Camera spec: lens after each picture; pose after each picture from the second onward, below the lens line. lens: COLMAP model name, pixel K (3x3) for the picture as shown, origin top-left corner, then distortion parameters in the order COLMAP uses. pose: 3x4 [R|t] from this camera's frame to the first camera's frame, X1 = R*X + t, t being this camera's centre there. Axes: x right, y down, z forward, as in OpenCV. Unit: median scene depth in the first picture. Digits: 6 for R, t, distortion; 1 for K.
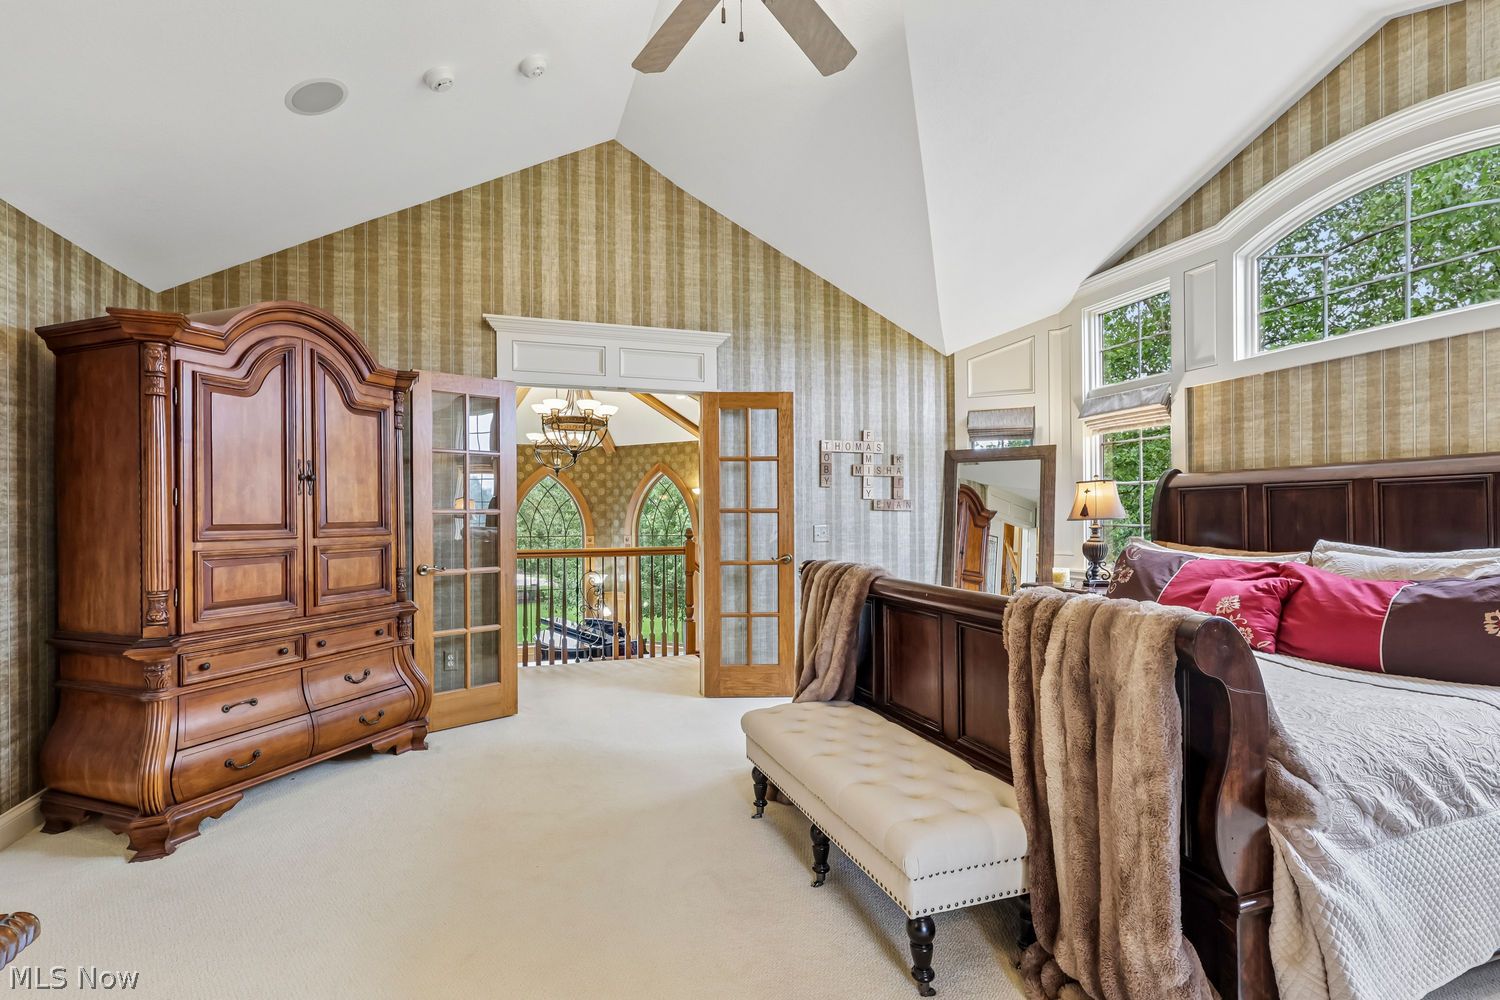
lens RADIAL K [[708.2, 0, 745.2], [0, 708.2, 511.3], [0, 0, 1]] dist [0.004611, 0.000648]
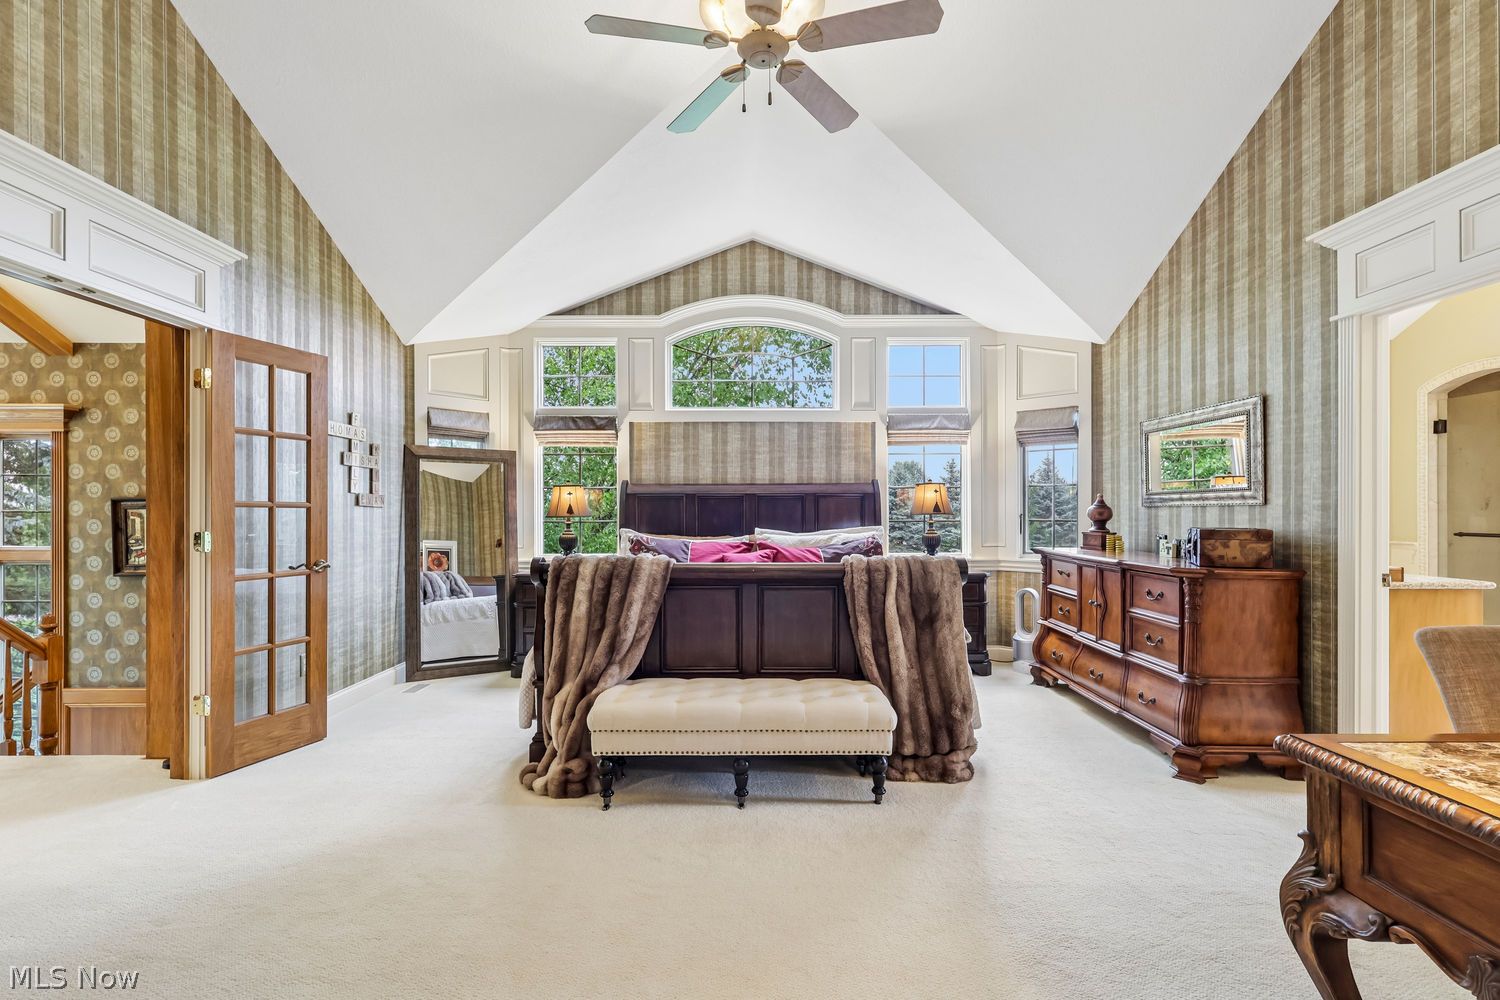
lens RADIAL K [[708.2, 0, 741.8], [0, 708.2, 504.2], [0, 0, 1]] dist [0.004611, 0.000648]
pose [[0.326341, 0.019783, 0.945045, -0.540372], [-0.010081, 0.999797, -0.017448, 0.007660], [-0.945198, -0.003833, 0.326475, 0.299888]]
